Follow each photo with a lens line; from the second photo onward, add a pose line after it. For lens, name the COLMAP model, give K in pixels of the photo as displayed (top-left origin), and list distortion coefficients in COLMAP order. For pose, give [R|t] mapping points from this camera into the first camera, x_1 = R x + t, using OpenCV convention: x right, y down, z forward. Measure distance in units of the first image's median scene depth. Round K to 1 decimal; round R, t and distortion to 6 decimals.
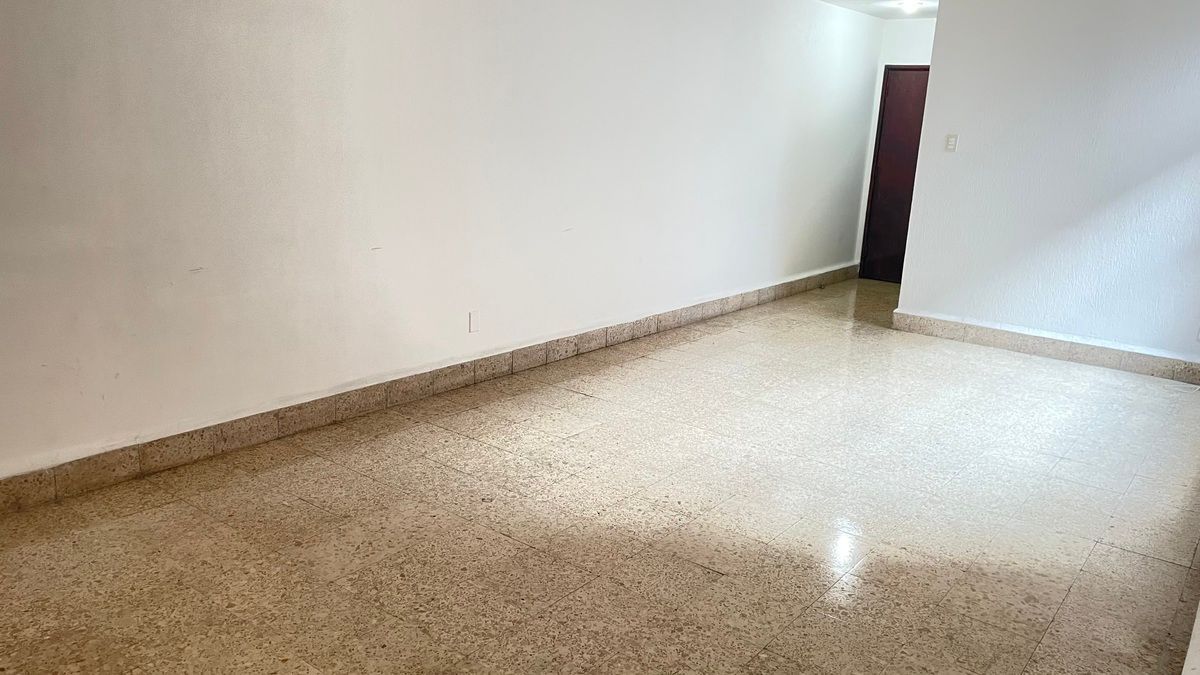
lens RADIAL K [[907.6, 0, 600.0], [0, 907.6, 337.5], [0, 0, 1]] dist [0.115257, -0.155684]
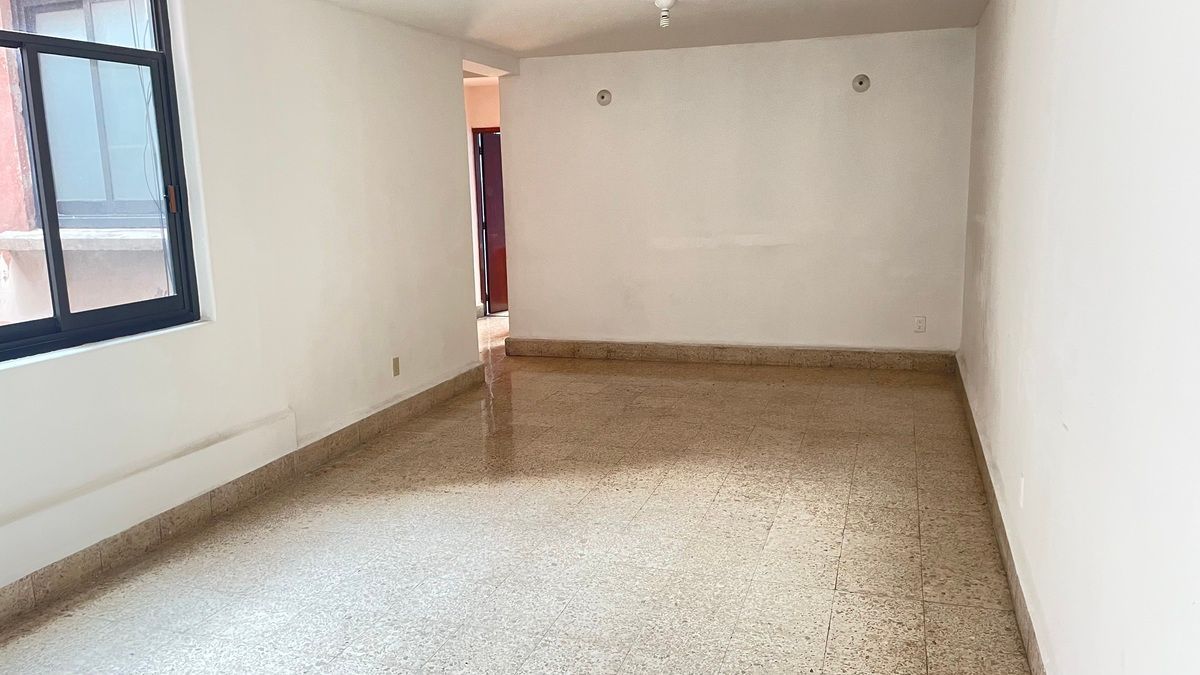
lens RADIAL K [[907.6, 0, 600.0], [0, 907.6, 337.5], [0, 0, 1]] dist [0.115257, -0.155684]
pose [[-0.943164, 0.030925, -0.330885, 0.511442], [-0.101757, 0.920964, 0.376127, -0.471176], [0.316365, 0.388420, -0.865473, 1.980693]]
